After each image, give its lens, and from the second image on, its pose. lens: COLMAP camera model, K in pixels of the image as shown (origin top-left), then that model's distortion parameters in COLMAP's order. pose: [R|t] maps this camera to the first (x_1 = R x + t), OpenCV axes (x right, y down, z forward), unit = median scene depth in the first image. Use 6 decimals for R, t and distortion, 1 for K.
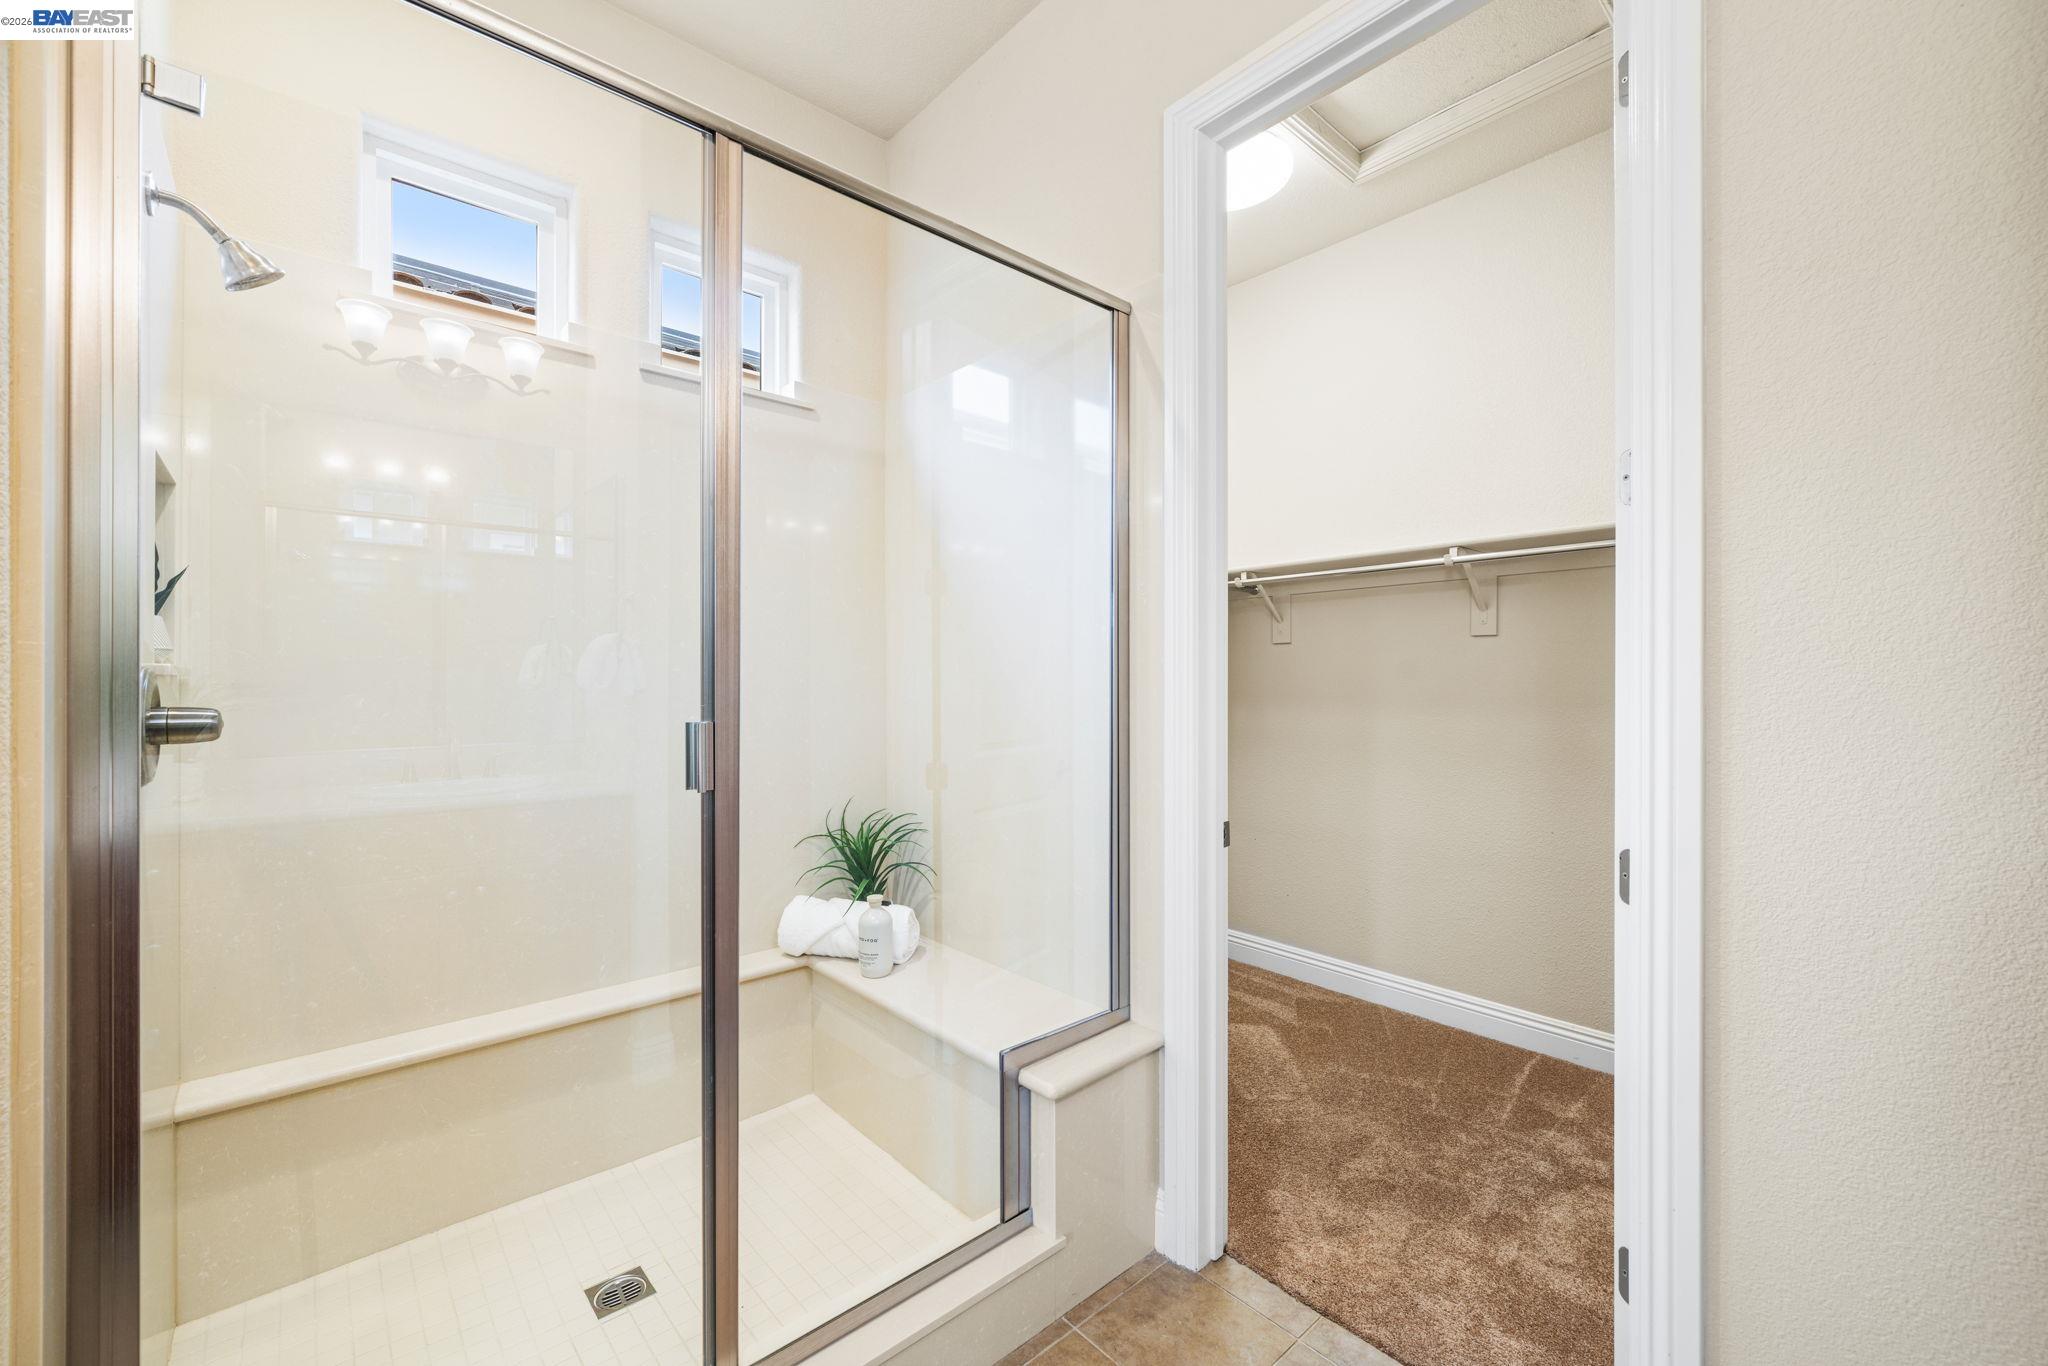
lens RADIAL K [[812.2, 0, 1018.1], [0, 812.2, 683.9], [0, 0, 1]] dist [0.000912, -0.000349]
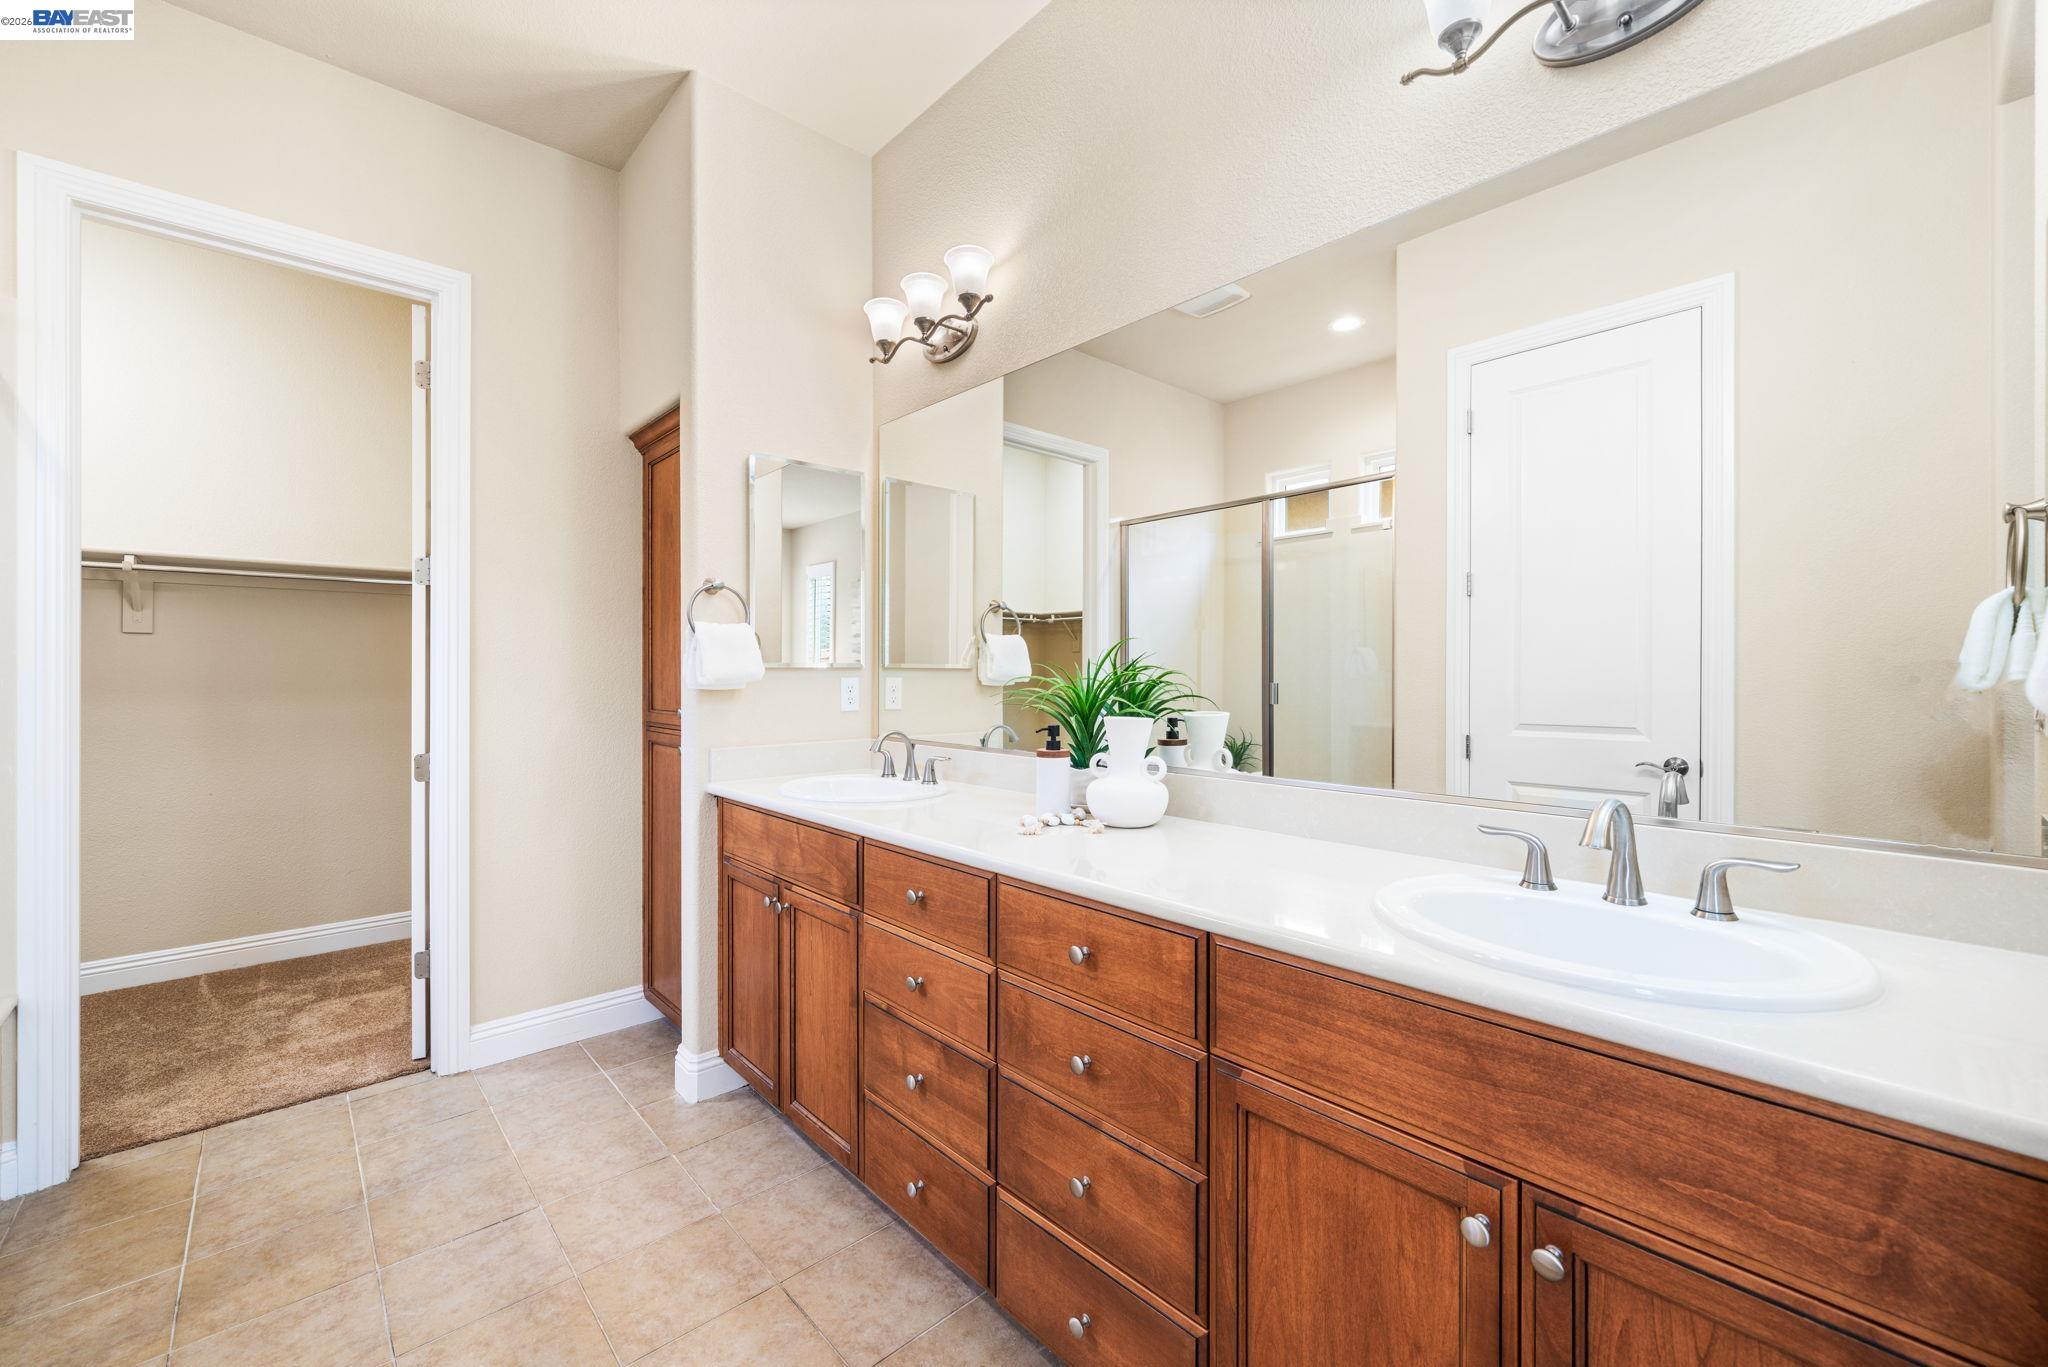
lens RADIAL K [[907.8, 0, 1024.0], [0, 907.8, 683.5], [0, 0, 1]] dist [0.001459, 0.001399]
pose [[0.001046, -0.004475, 0.999989, -0.941022], [-0.003811, 0.999983, 0.004479, 0.000664], [-0.999992, -0.003816, 0.001029, -0.320352]]
